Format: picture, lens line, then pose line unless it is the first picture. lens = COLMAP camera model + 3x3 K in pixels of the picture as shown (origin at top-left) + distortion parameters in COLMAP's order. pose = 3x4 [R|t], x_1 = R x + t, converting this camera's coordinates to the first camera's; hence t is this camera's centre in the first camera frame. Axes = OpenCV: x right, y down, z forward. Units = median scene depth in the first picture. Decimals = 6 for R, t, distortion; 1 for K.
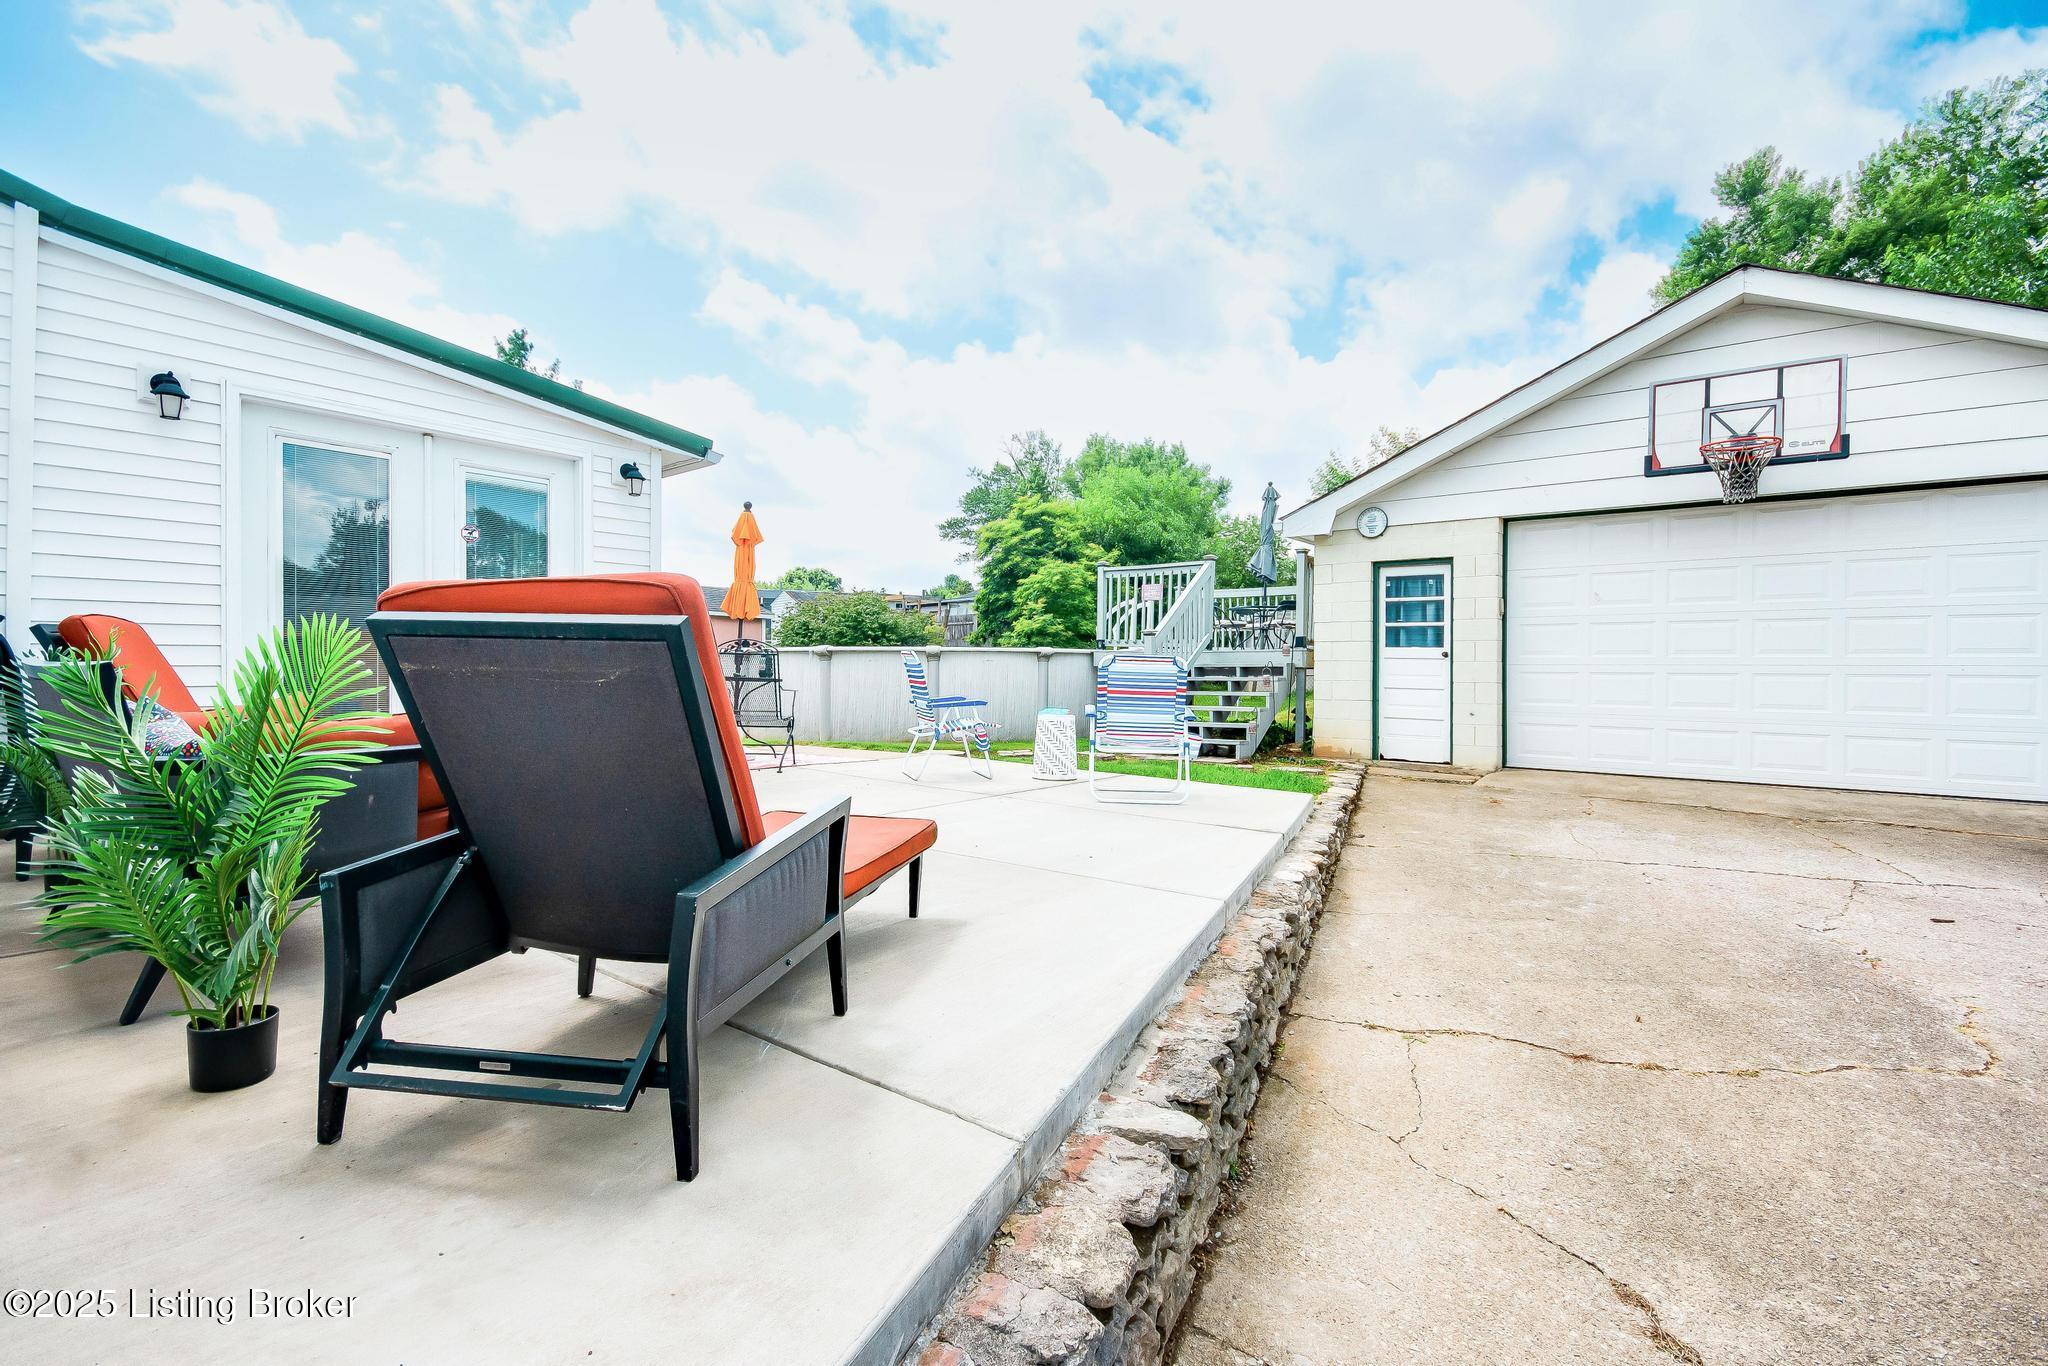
lens RADIAL K [[919.8, 0, 1023.9], [0, 919.8, 668.9], [0, 0, 1]] dist [0.001764, 0.000132]
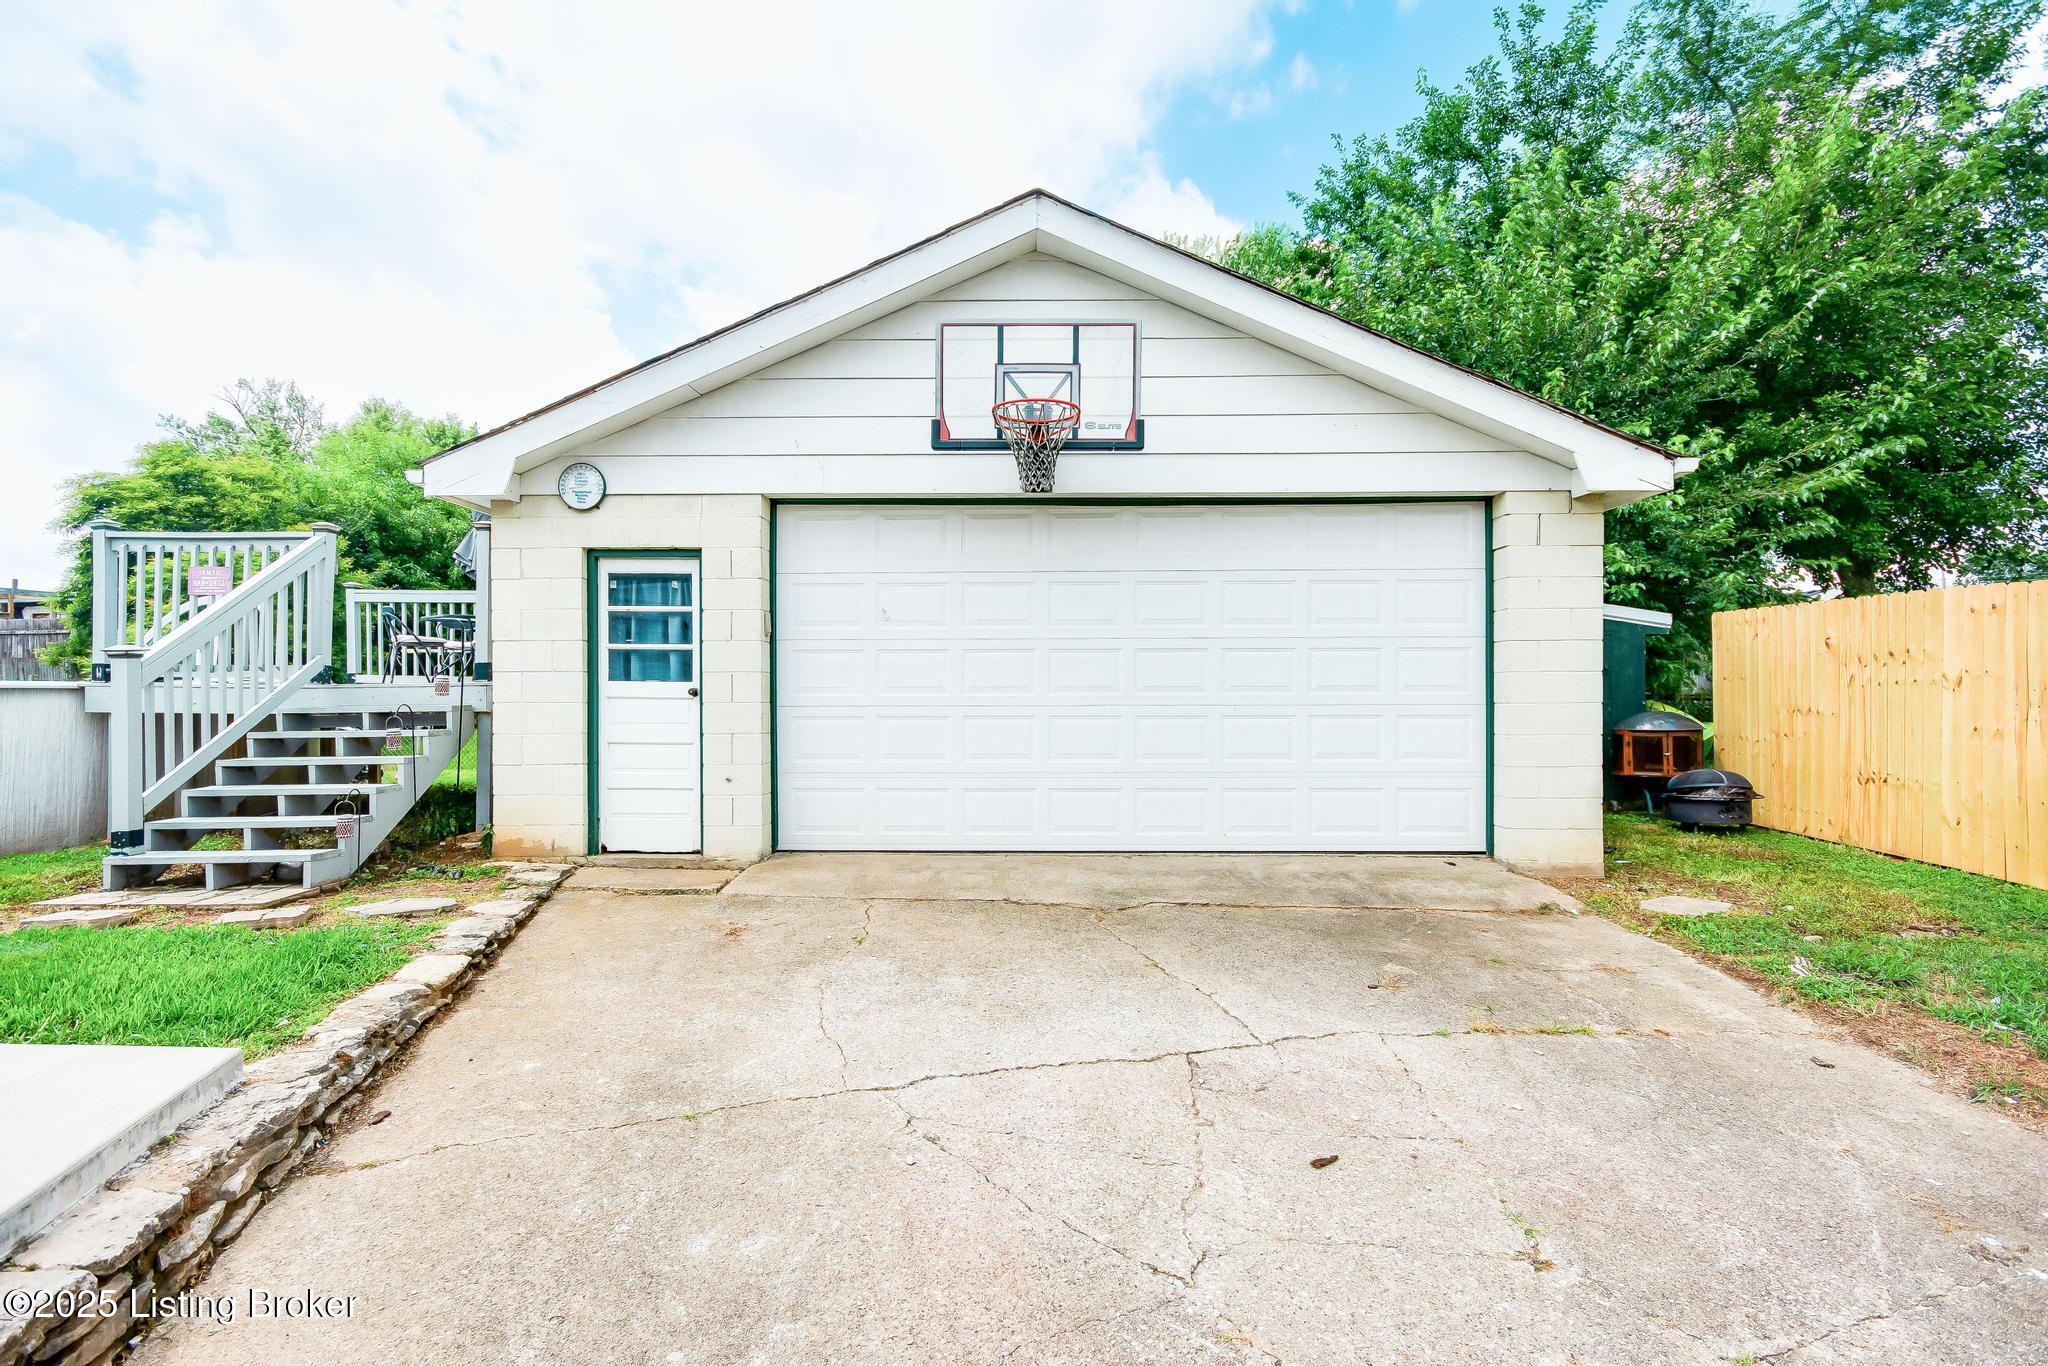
lens RADIAL K [[960.5, 0, 1024.0], [0, 960.5, 683.0], [0, 0, 1]] dist [0.001254, 0.000155]
pose [[0.791628, -0.001314, 0.611002, 0.221370], [0.008750, 0.999920, -0.009186, -0.013937], [-0.610941, 0.012618, 0.791576, 0.295771]]
